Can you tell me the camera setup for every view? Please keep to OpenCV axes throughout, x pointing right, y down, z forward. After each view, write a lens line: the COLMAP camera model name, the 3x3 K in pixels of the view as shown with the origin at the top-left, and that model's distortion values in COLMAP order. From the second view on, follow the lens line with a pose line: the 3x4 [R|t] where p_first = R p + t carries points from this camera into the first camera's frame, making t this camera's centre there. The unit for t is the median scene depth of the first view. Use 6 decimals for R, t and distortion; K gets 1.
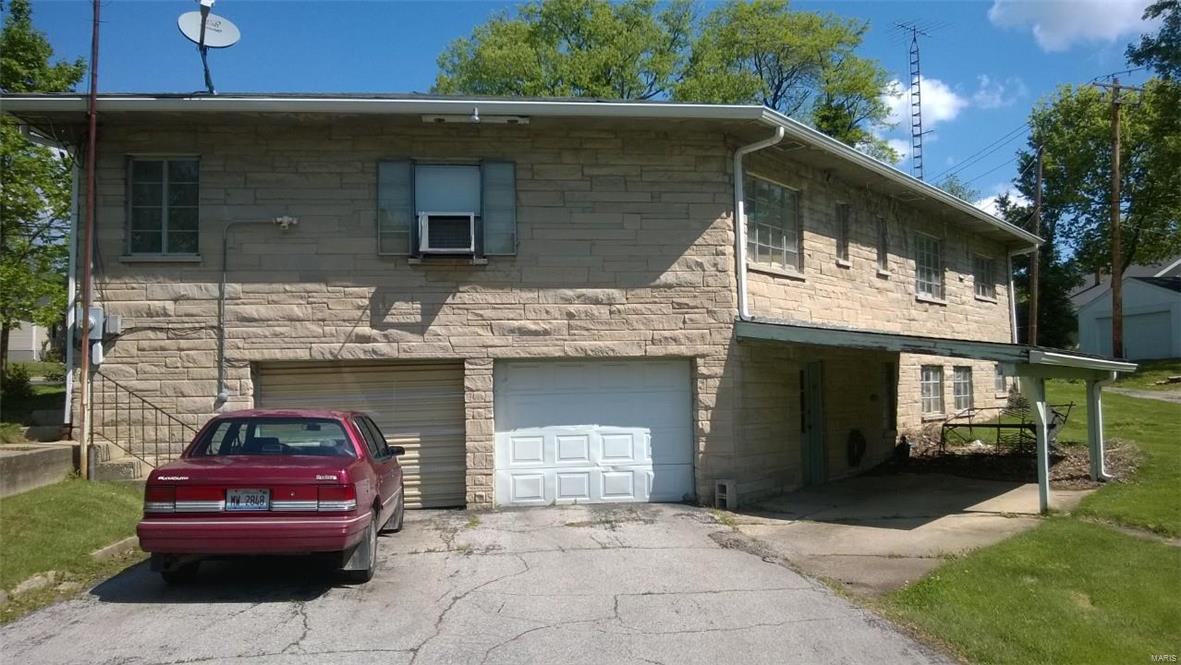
lens RADIAL K [[897.2, 0, 586.3], [0, 897.2, 339.9], [0, 0, 1]] dist [0.012864, -0.058053]
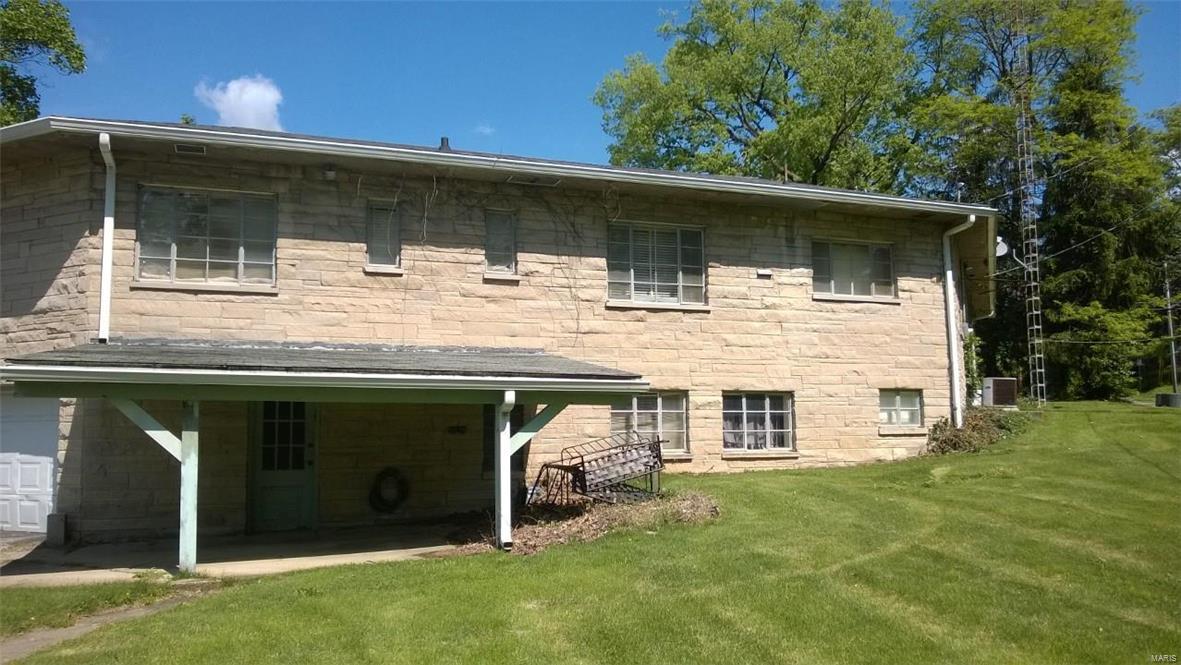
lens RADIAL K [[897.2, 0, 586.3], [0, 897.2, 339.9], [0, 0, 1]] dist [0.012864, -0.058053]
pose [[0.864816, -0.048274, -0.499763, 1.068848], [0.024787, 0.998258, -0.053532, 0.036962], [0.501477, 0.033907, 0.864506, 0.445756]]
